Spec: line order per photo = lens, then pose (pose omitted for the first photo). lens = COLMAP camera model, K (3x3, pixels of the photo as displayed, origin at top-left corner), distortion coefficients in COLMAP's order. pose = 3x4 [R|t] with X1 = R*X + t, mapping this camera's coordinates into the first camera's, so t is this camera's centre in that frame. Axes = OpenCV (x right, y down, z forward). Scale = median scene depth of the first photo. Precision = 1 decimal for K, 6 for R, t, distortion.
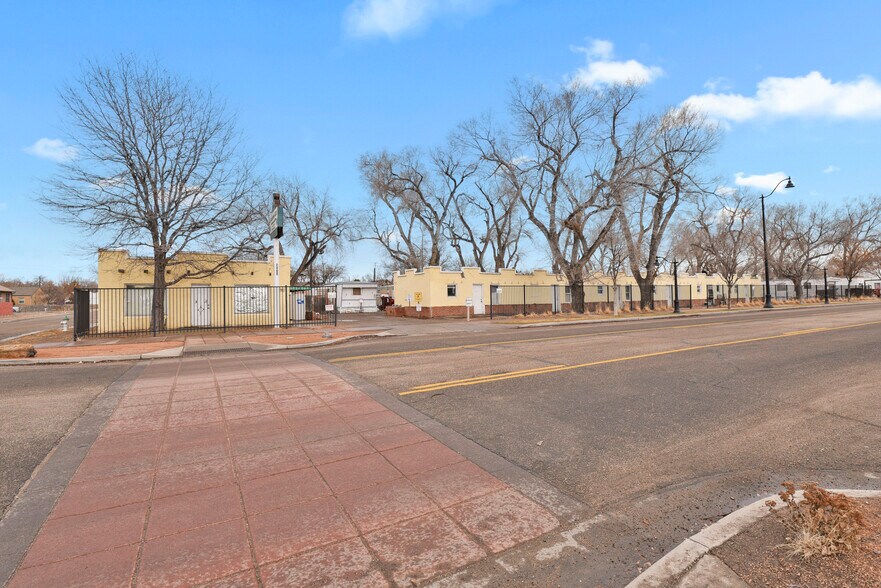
lens RADIAL K [[455.9, 0, 441.6], [0, 455.9, 311.4], [0, 0, 1]] dist [0.002068, 0.000147]
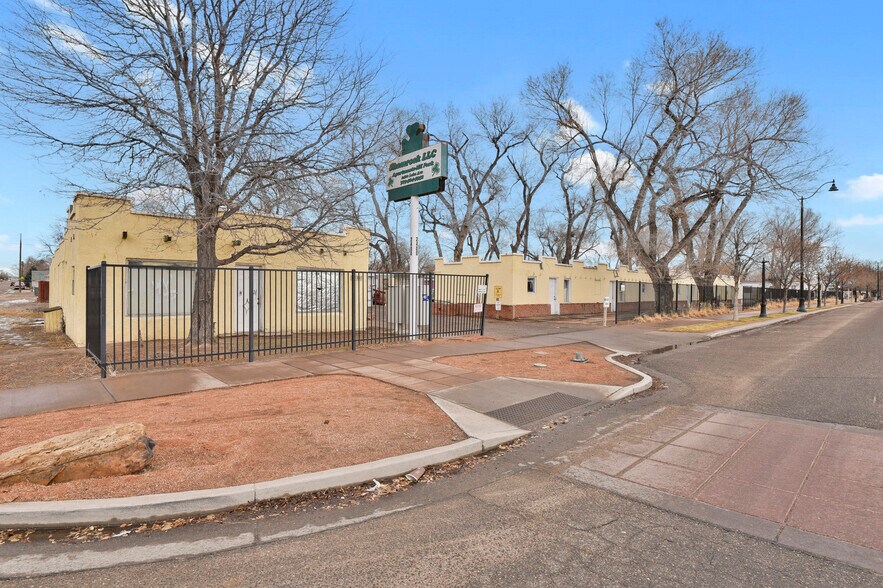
lens RADIAL K [[457.0, 0, 442.6], [0, 457.0, 311.4], [0, 0, 1]] dist [0.002068, 0.000147]
pose [[0.970363, 0.018206, 0.240967, -0.309906], [-0.023547, 0.999536, 0.019308, -0.010599], [-0.240504, -0.024409, 0.970341, 0.253526]]
